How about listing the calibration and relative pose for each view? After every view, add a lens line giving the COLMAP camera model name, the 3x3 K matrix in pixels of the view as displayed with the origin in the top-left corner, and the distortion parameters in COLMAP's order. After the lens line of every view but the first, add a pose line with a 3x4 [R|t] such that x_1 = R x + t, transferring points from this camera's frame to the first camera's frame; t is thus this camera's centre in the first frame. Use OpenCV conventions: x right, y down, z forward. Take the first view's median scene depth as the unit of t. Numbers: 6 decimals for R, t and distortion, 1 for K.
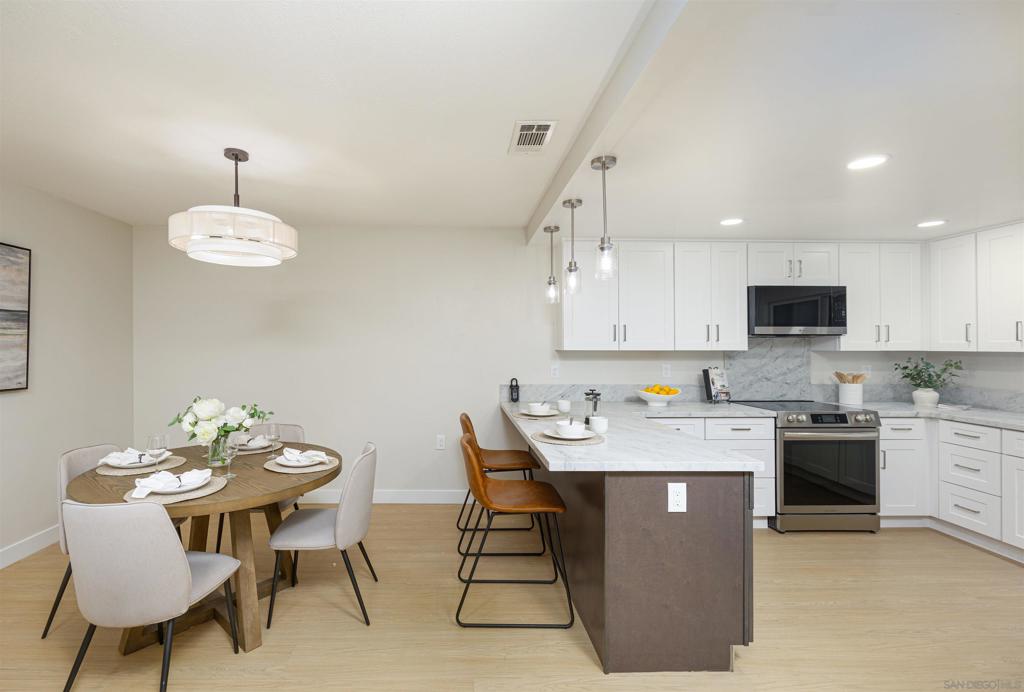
lens RADIAL K [[447.7, 0, 459.1], [0, 447.7, 344.7], [0, 0, 1]] dist [-0.004107, 0.000581]
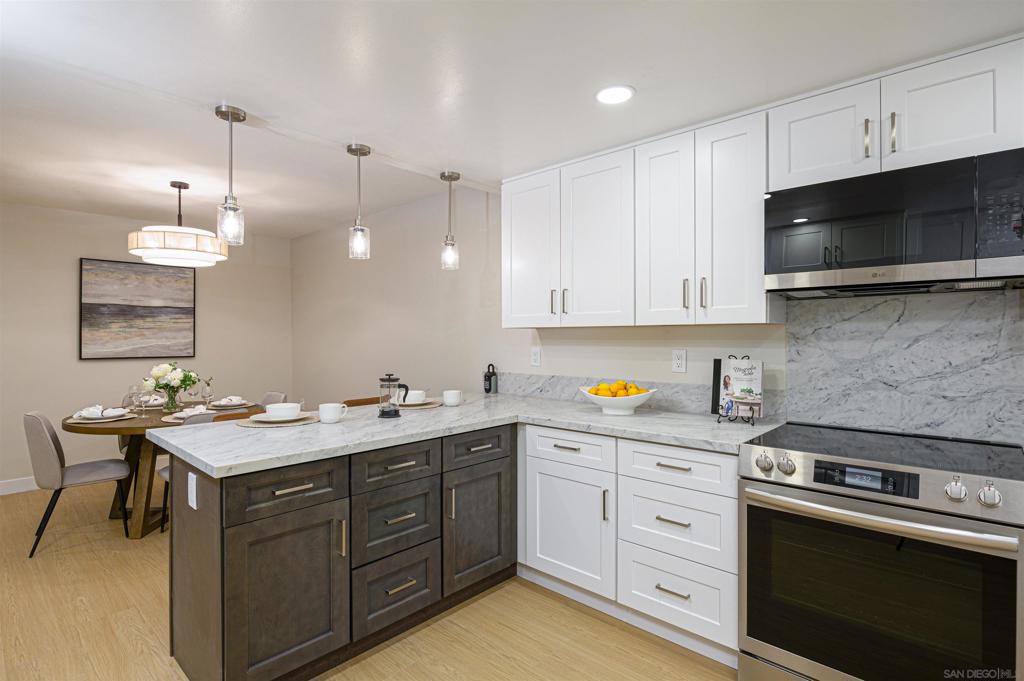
lens RADIAL K [[501.4, 0, 501.2], [0, 501.4, 344.8], [0, 0, 1]] dist [-0.012363, -0.000709]
pose [[0.720699, 0.008662, -0.693194, 0.830864], [0.008275, 0.999743, 0.021096, 0.022957], [0.693199, -0.020940, 0.720442, 0.383824]]
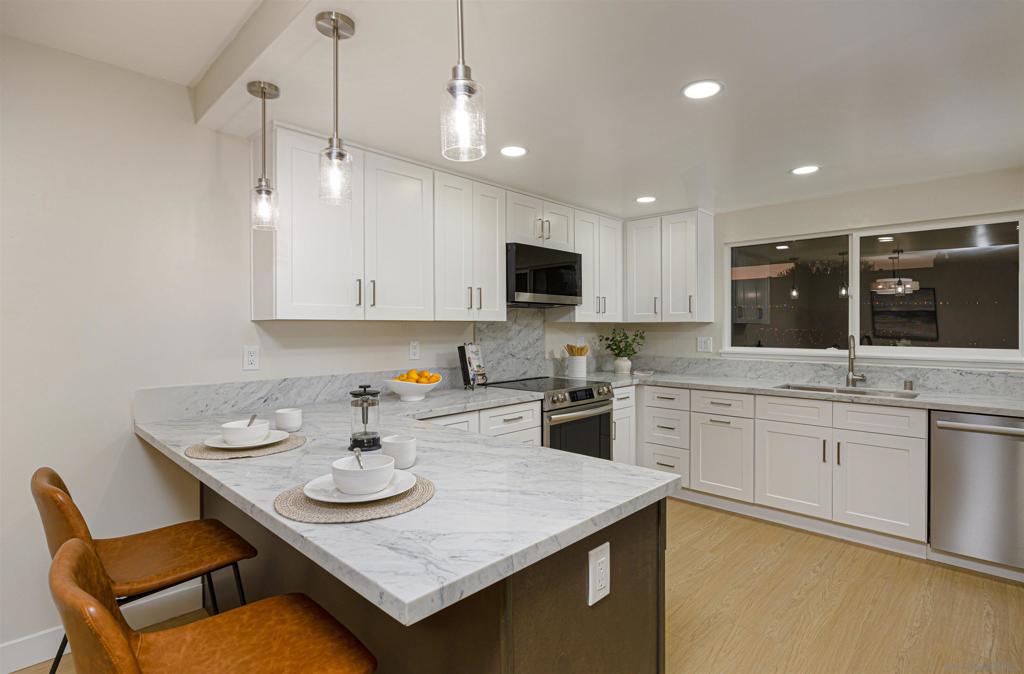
lens RADIAL K [[507.5, 0, 509.0], [0, 507.5, 328.2], [0, 0, 1]] dist [-0.005157, 0.000736]
pose [[0.707596, -0.005600, 0.706595, -0.011517], [0.003527, 0.999984, 0.004393, 0.021882], [-0.706608, -0.000616, 0.707605, 0.337866]]
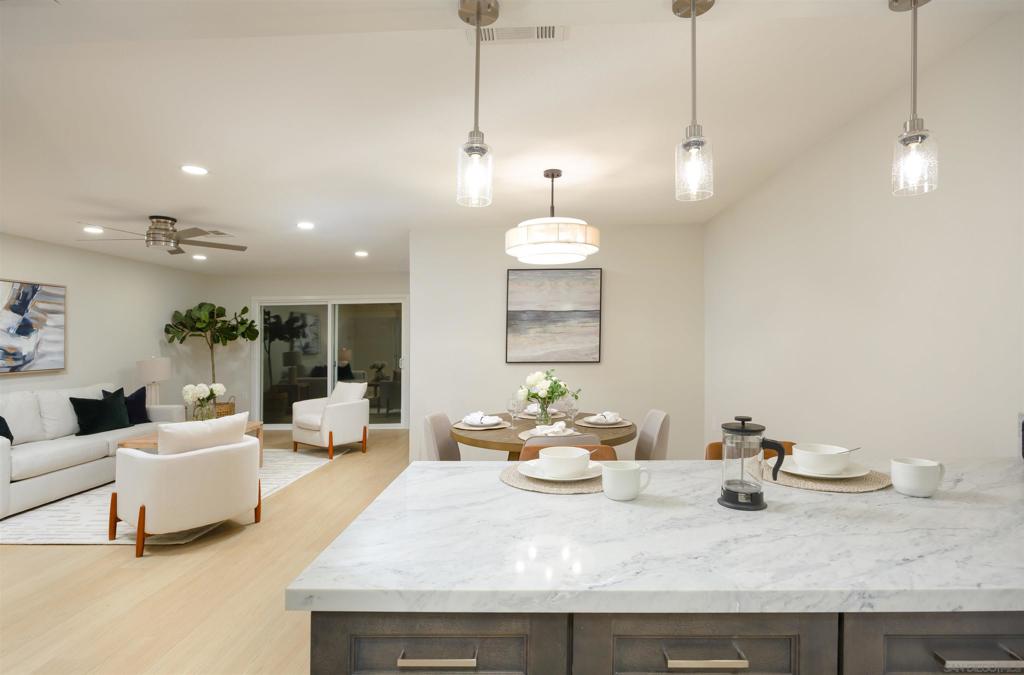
lens RADIAL K [[507.5, 0, 525.8], [0, 507.5, 346.3], [0, 0, 1]] dist [-0.005157, 0.000736]
pose [[-0.028427, 0.008147, -0.999563, 0.588780], [0.017624, 0.999815, 0.007648, 0.022749], [0.999440, -0.017399, -0.028566, 0.638835]]
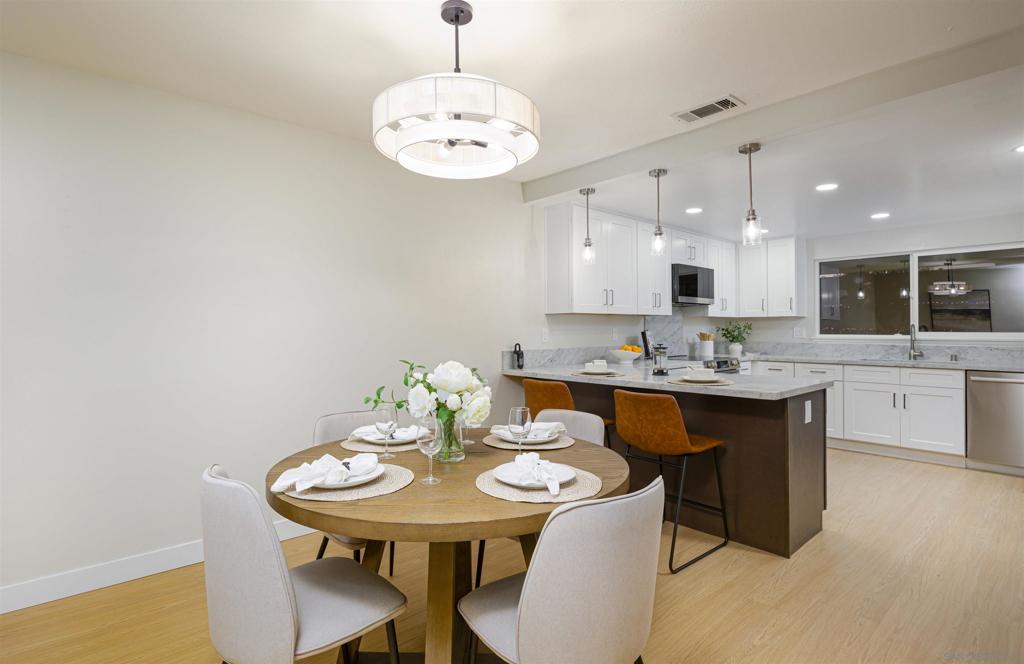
lens RADIAL K [[505.1, 0, 505.3], [0, 505.1, 323.2], [0, 0, 1]] dist [-0.006452, -0.000963]
pose [[0.763959, 0.001763, 0.645263, -0.626058], [0.004071, 0.999963, -0.007553, 0.043815], [-0.645252, 0.008397, 0.763923, 0.224028]]
